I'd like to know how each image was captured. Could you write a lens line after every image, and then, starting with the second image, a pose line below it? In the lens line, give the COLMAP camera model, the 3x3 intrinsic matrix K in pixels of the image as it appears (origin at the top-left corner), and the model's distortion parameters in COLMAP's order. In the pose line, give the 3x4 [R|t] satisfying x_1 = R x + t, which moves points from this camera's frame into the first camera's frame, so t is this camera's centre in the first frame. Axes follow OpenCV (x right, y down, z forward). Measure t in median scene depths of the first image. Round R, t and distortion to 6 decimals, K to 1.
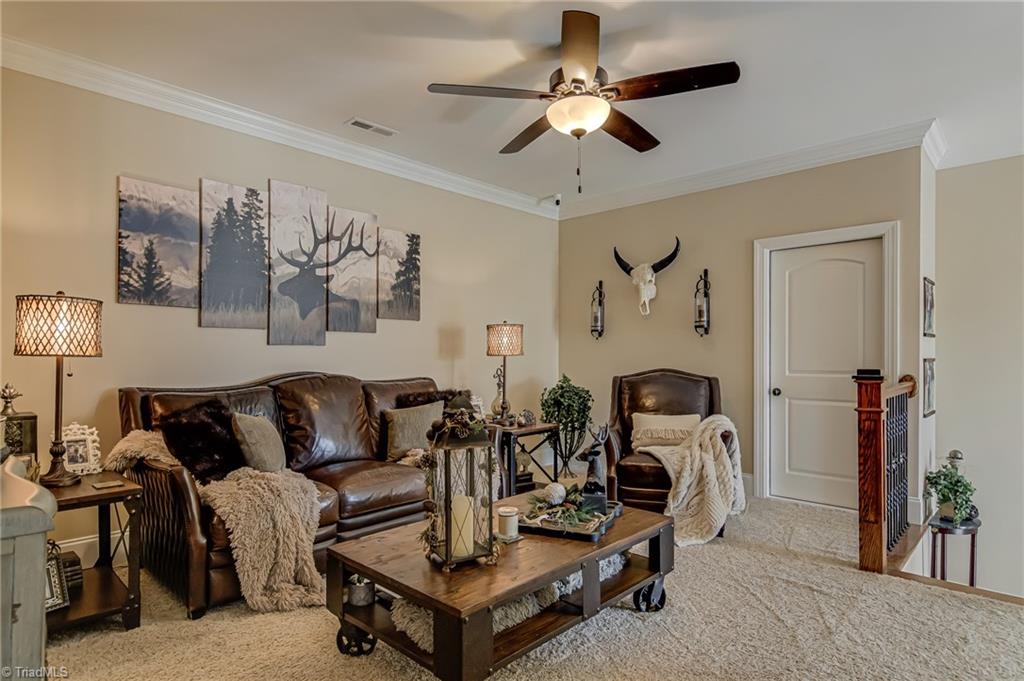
lens RADIAL K [[545.0, 0, 512.0], [0, 545.0, 345.2], [0, 0, 1]] dist [0.007537, -0.009453]
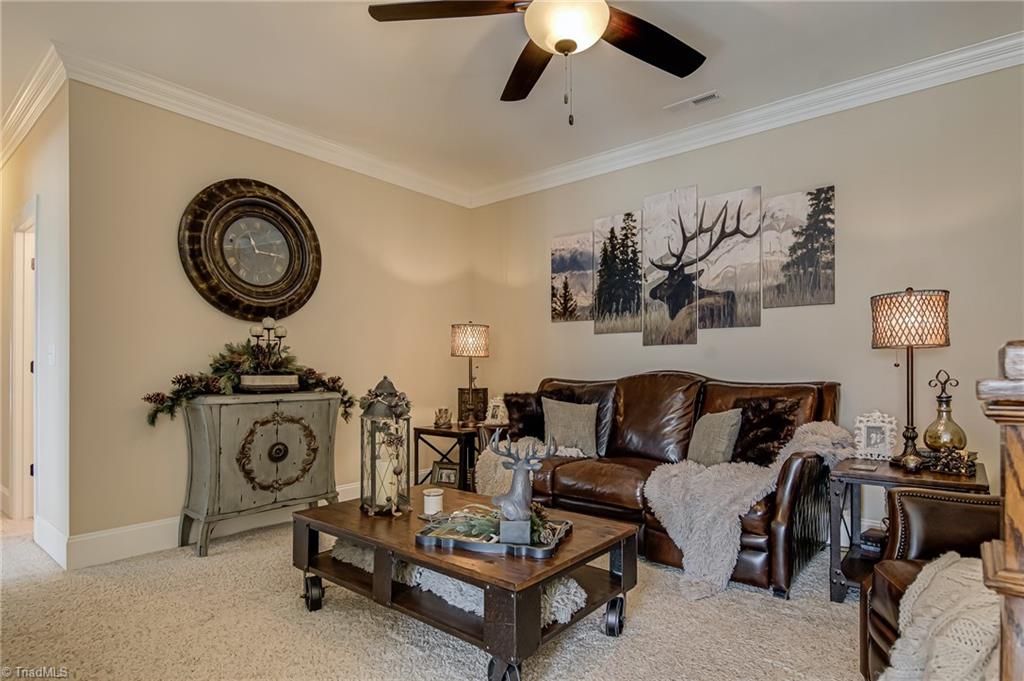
lens RADIAL K [[545.0, 0, 500.3], [0, 545.0, 359.7], [0, 0, 1]] dist [0.007537, -0.009453]
pose [[0.043482, 0.010225, -0.999002, 0.631964], [0.040183, 0.999121, 0.011975, 0.003465], [0.998246, -0.040664, 0.043033, 0.611304]]
